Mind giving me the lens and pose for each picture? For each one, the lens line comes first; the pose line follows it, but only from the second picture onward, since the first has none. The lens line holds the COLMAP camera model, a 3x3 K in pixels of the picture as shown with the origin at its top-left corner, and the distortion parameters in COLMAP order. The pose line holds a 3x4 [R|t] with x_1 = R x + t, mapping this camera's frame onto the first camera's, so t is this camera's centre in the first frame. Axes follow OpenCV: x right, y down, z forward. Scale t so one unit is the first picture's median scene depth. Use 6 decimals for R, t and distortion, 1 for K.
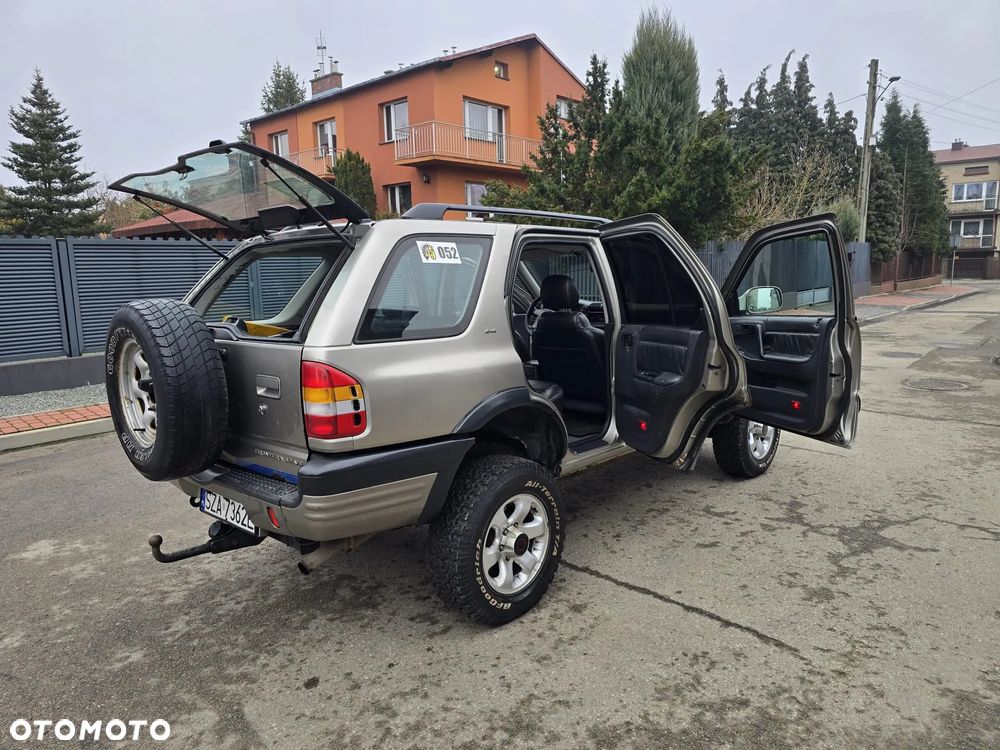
lens RADIAL K [[668.1, 0, 498.9], [0, 668.1, 368.1], [0, 0, 1]] dist [0.061486, -0.052389]
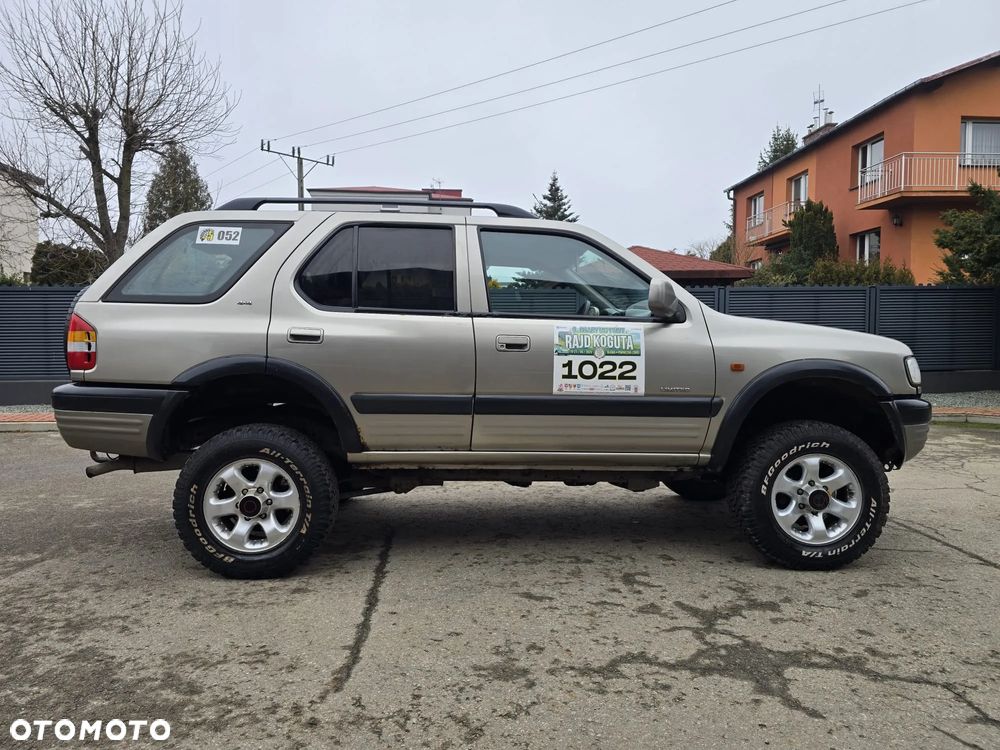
lens RADIAL K [[664.8, 0, 491.2], [0, 664.8, 376.9], [0, 0, 1]] dist [0.060770, -0.053715]
pose [[0.713964, 0.056902, -0.697867, 0.771001], [-0.119091, 0.992039, -0.040950, 0.045606], [0.689980, 0.112346, 0.715056, 0.367754]]
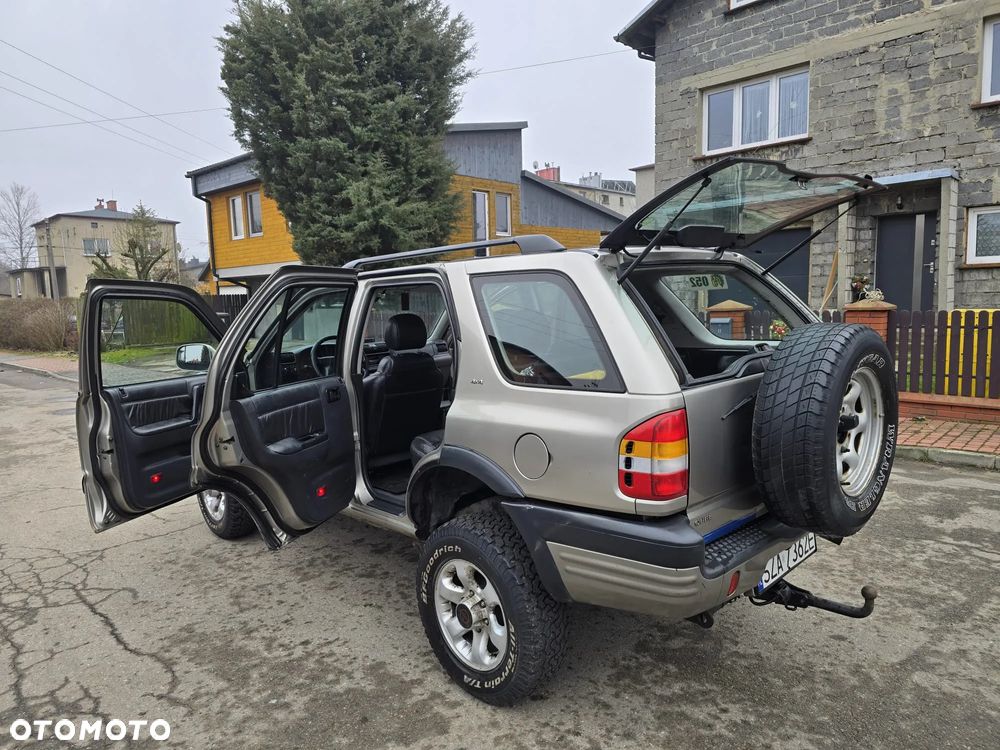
lens RADIAL K [[668.3, 0, 498.5], [0, 668.3, 370.0], [0, 0, 1]] dist [0.056731, -0.046493]
pose [[0.050672, -0.090587, 0.994599, -0.951277], [0.180397, 0.980327, 0.080097, -0.128966], [-0.982288, 0.175364, 0.066017, 0.938199]]
